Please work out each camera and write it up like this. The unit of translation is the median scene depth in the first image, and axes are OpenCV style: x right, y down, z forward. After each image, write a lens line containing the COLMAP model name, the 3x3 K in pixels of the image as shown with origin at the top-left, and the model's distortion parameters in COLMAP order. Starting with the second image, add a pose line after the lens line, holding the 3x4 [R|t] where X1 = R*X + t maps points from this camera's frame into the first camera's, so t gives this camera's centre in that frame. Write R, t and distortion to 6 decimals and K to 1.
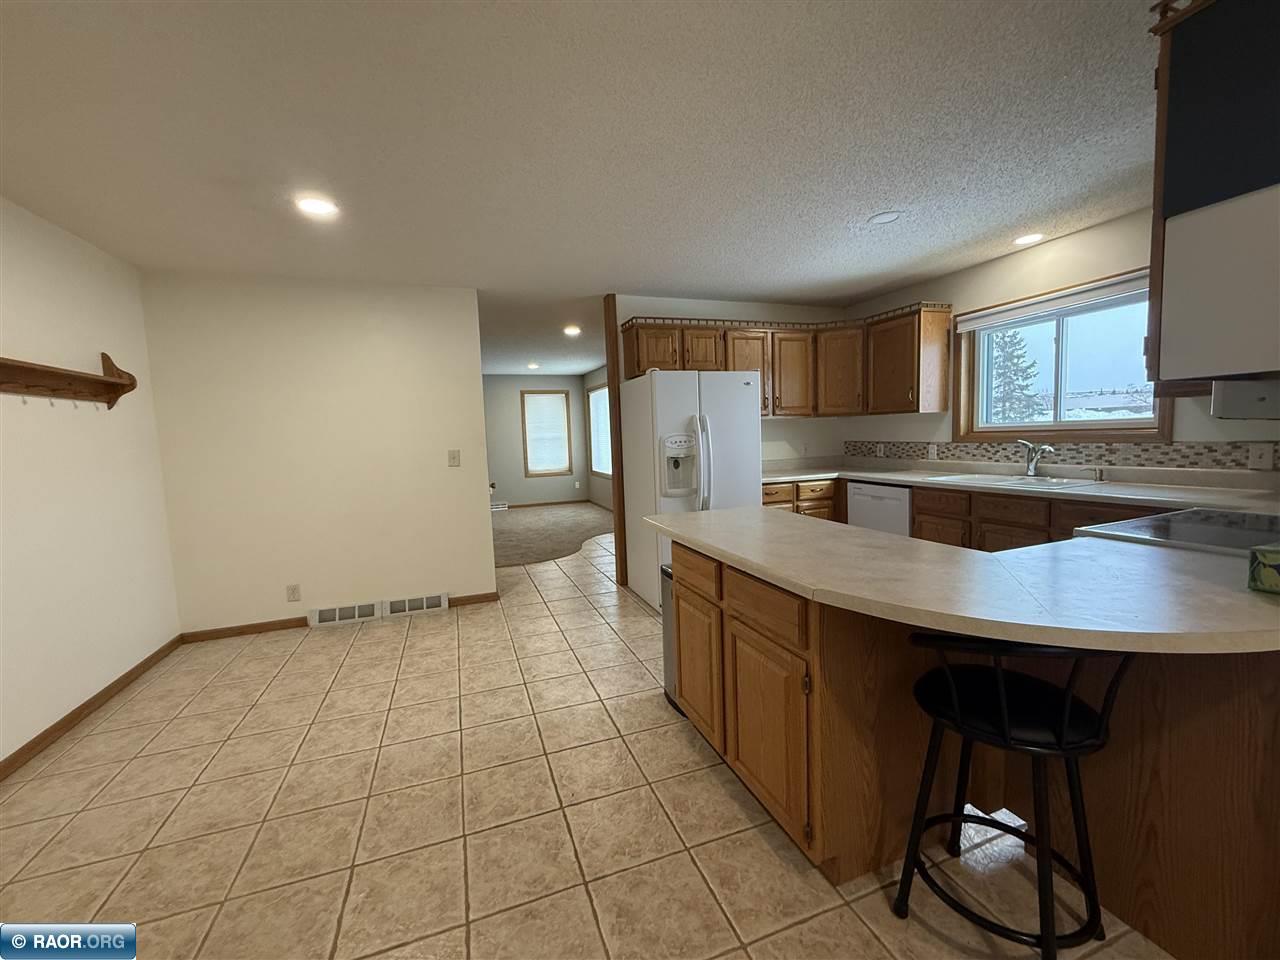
lens RADIAL K [[509.9, 0, 638.3], [0, 509.9, 479.0], [0, 0, 1]] dist [-0.001247, -0.000117]
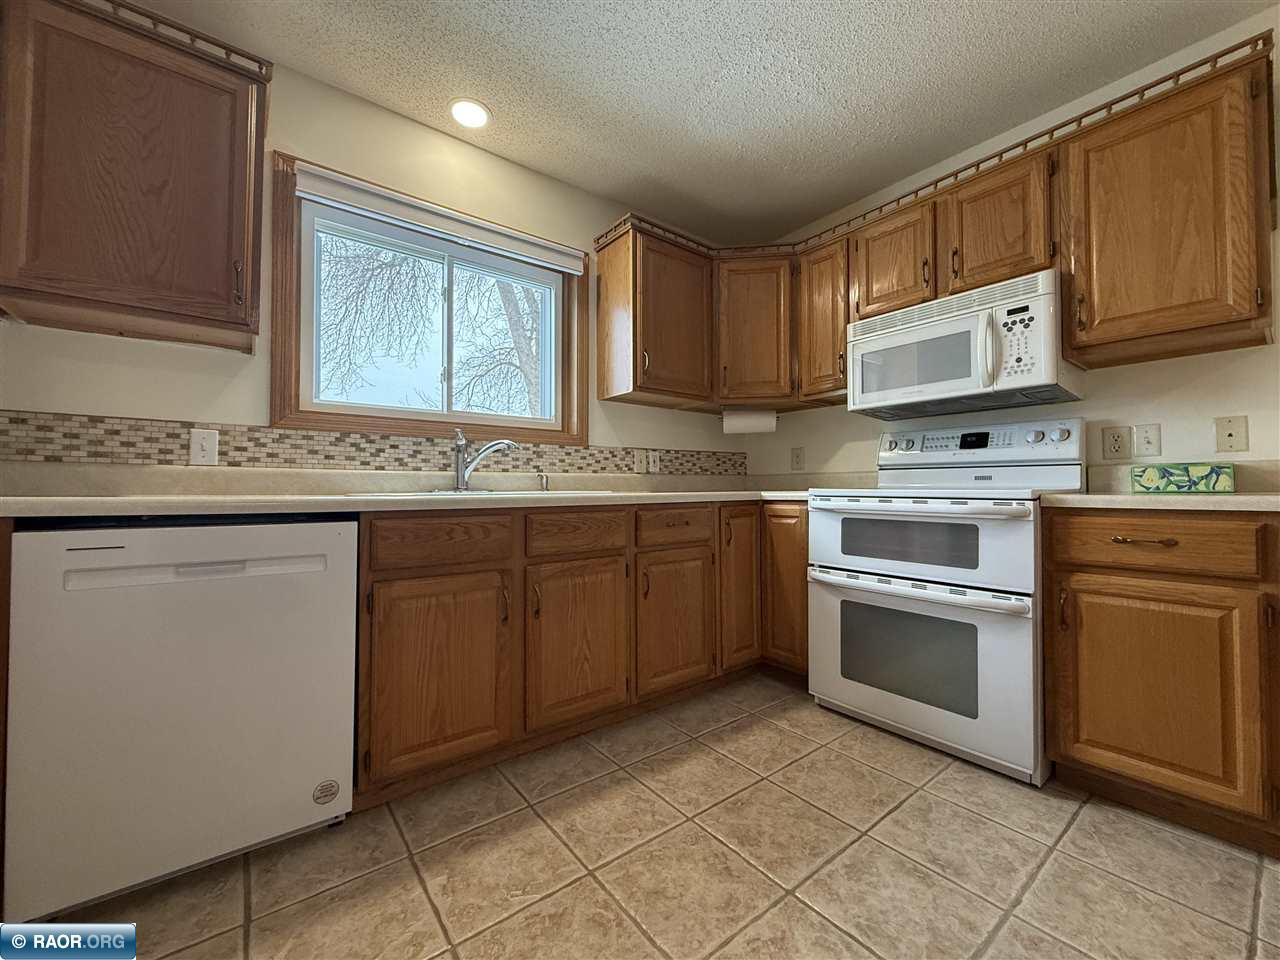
lens RADIAL K [[509.9, 0, 639.6], [0, 509.9, 481.5], [0, 0, 1]] dist [-0.001247, -0.000117]
pose [[-0.300864, 0.052407, 0.952226, 0.139465], [0.093793, 0.995274, -0.025142, 0.023869], [-0.949044, 0.081748, -0.304357, 1.176412]]
